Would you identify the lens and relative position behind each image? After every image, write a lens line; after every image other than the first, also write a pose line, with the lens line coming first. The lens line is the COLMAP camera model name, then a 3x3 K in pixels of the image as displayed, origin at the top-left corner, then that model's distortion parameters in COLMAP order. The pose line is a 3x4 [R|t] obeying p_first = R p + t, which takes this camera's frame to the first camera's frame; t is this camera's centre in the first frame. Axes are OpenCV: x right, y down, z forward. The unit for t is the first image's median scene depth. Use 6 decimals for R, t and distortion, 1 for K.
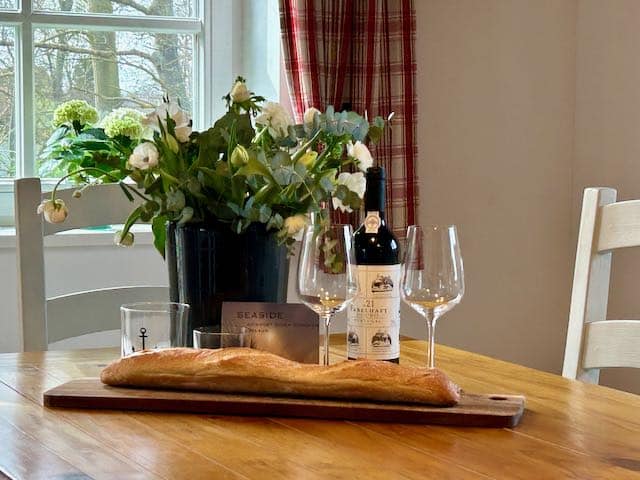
lens RADIAL K [[1543.7, 0, 320.0], [0, 1543.7, 240.0], [0, 0, 1]] dist [0.122649, 0.335150]
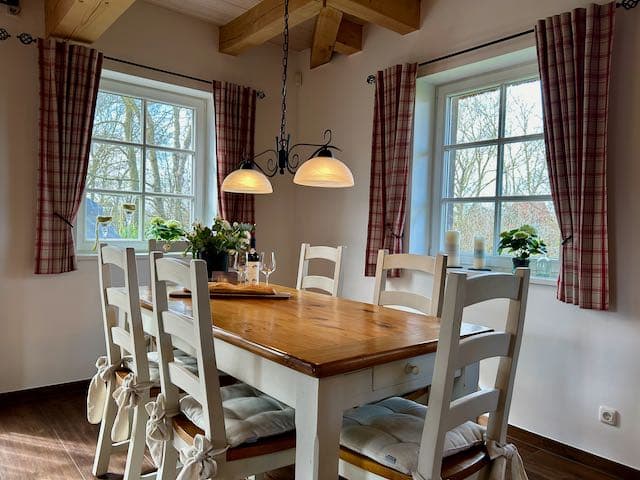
lens RADIAL K [[483.4, 0, 320.0], [0, 483.4, 240.0], [0, 0, 1]] dist [0.087541, -0.135164]
pose [[0.972071, 0.018060, 0.233992, -0.088136], [-0.008002, 0.999006, -0.043861, 0.012970], [-0.234552, 0.040763, 0.971249, -0.265399]]
